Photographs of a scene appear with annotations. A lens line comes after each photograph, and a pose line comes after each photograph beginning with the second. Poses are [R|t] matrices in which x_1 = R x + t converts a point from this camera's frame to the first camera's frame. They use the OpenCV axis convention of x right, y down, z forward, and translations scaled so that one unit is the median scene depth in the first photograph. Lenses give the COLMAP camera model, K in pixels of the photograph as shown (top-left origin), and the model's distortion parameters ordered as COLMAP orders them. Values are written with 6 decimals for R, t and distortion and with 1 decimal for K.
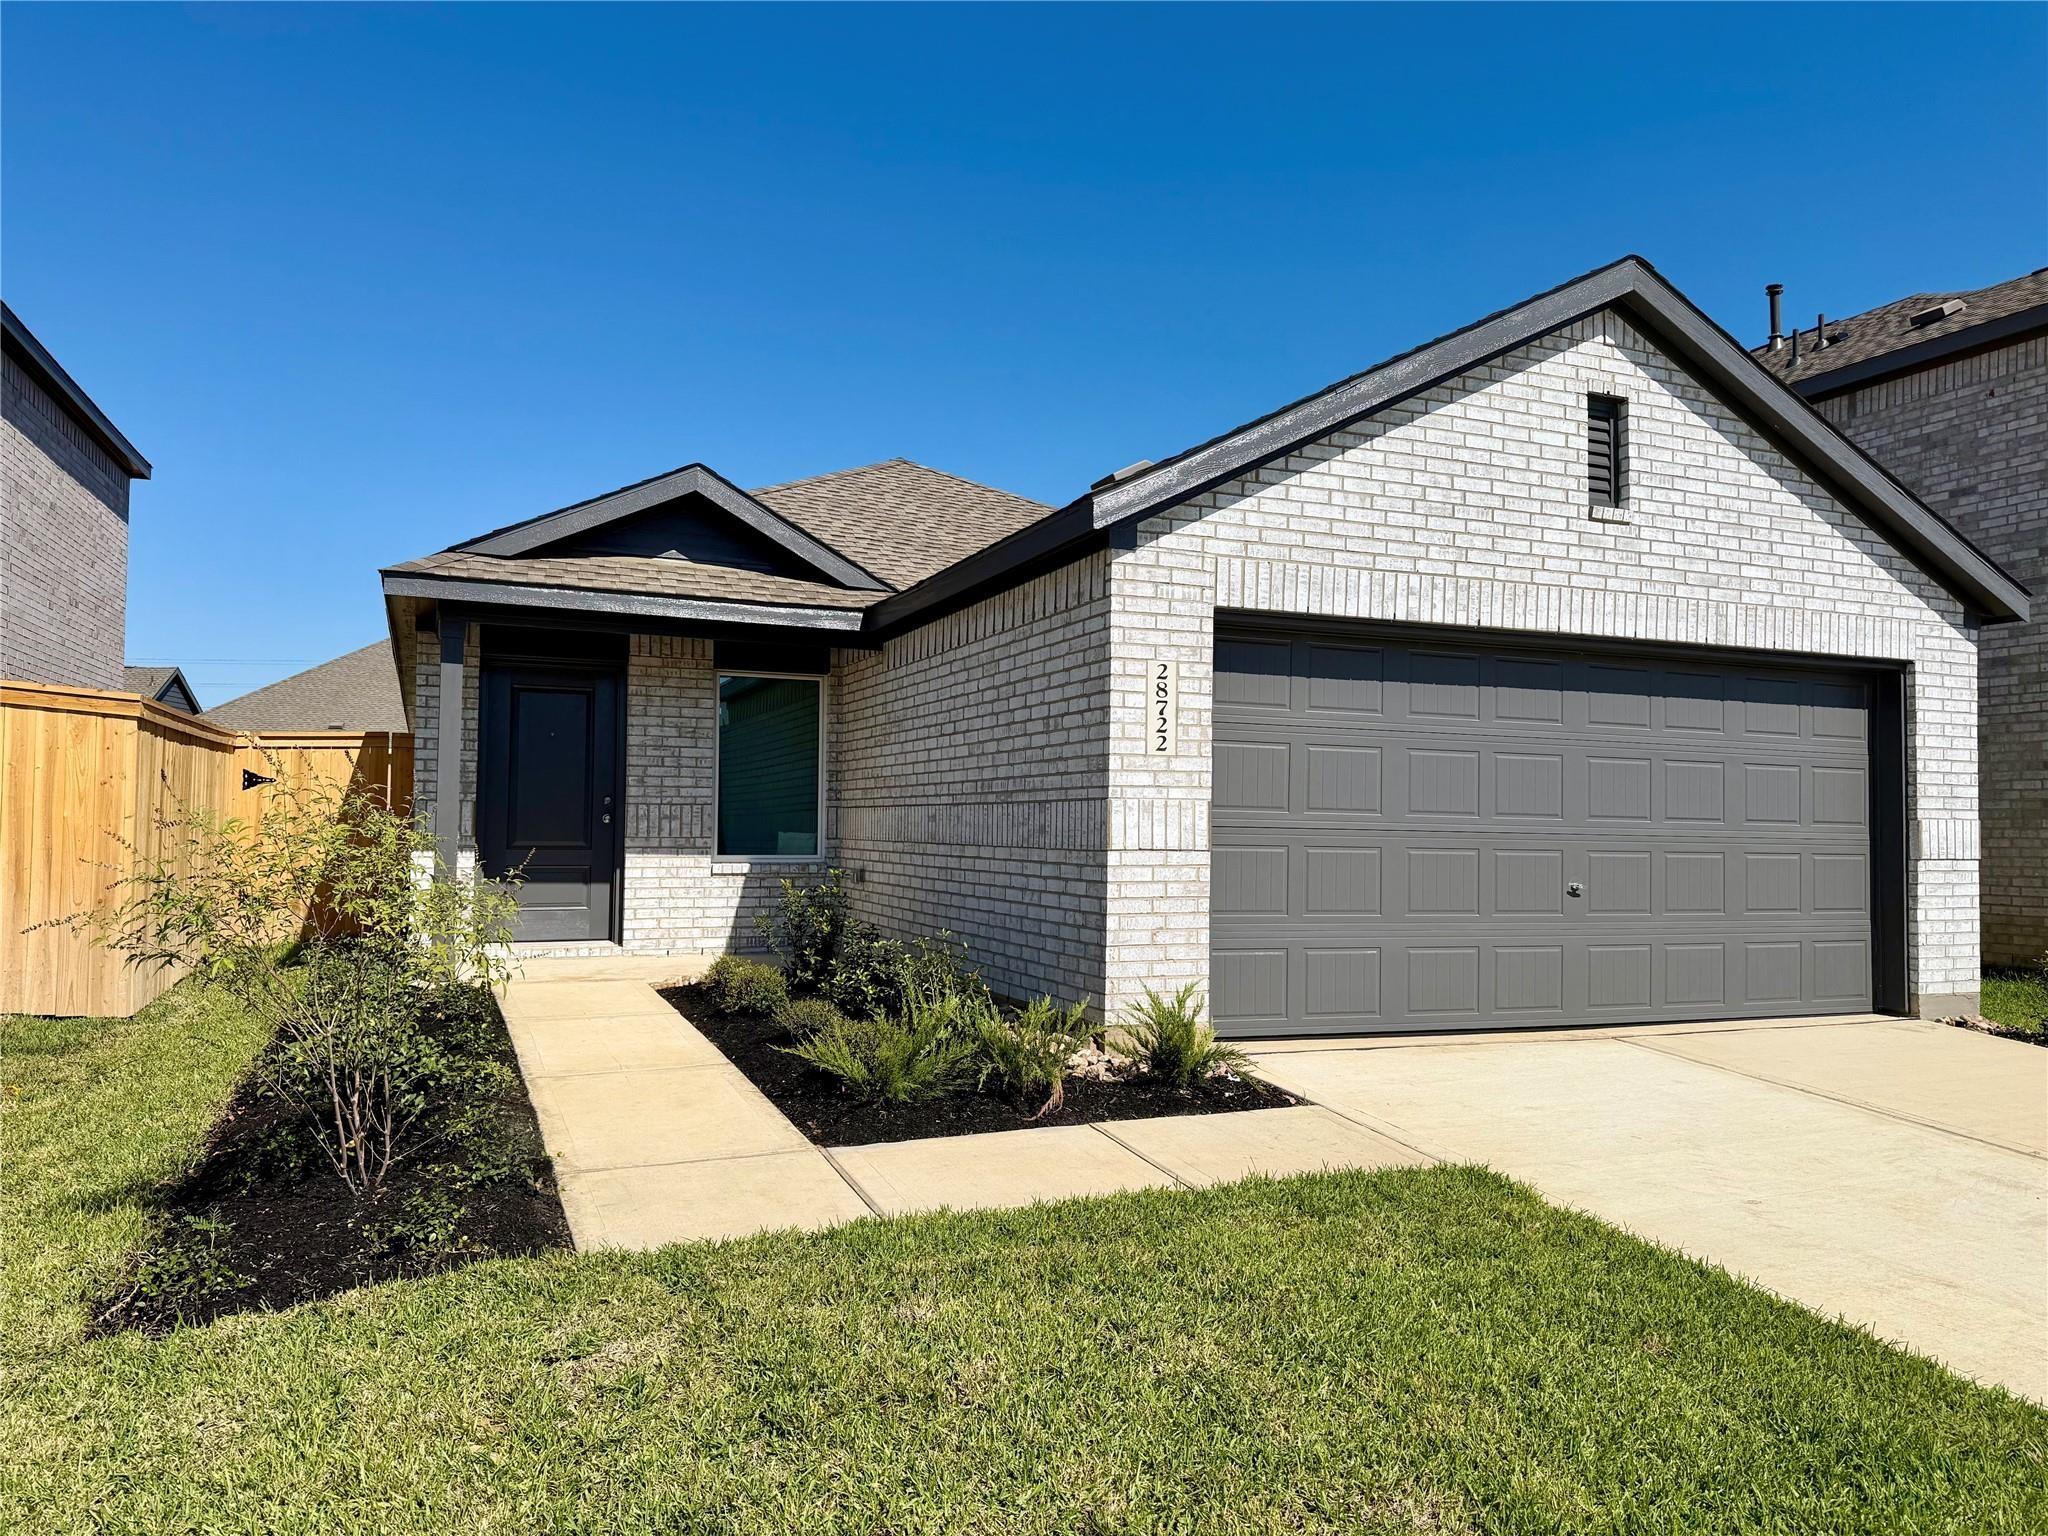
lens RADIAL K [[1436.3, 0, 995.5], [0, 1436.3, 768.4], [0, 0, 1]] dist [0.131845, -0.209516]
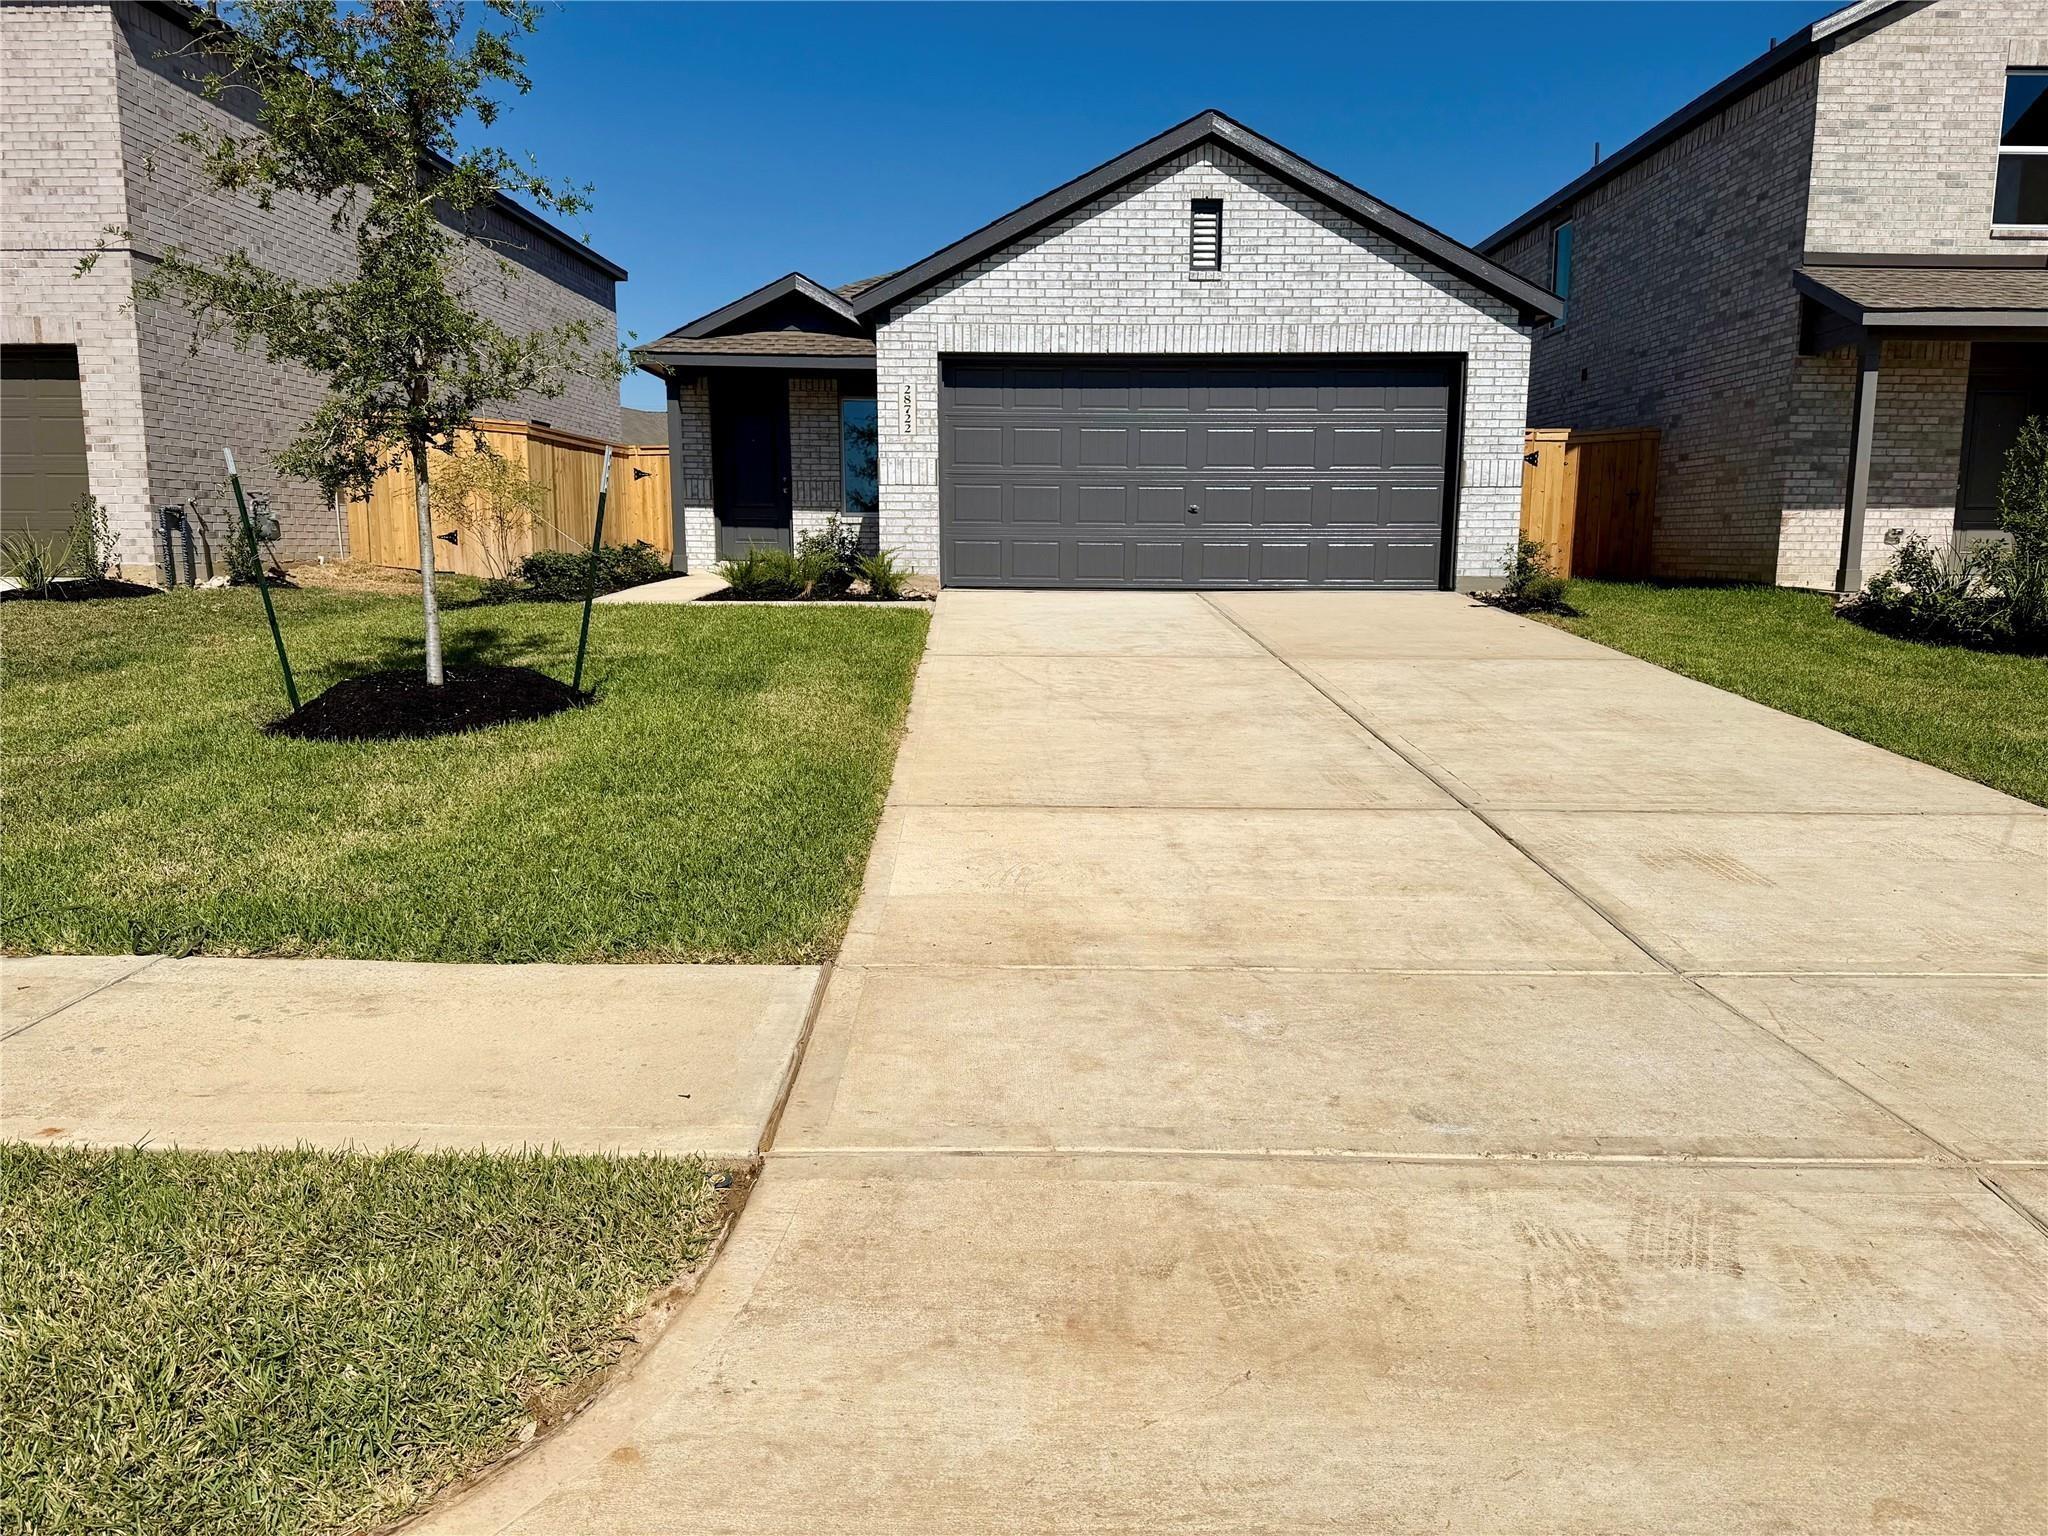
lens RADIAL K [[1436.3, 0, 995.5], [0, 1436.3, 768.4], [0, 0, 1]] dist [0.131845, -0.209516]
pose [[0.918733, 0.052514, -0.391373, 0.896649], [0.021488, 0.983001, 0.182341, 0.071168], [0.394295, -0.175932, 0.901986, -0.700651]]
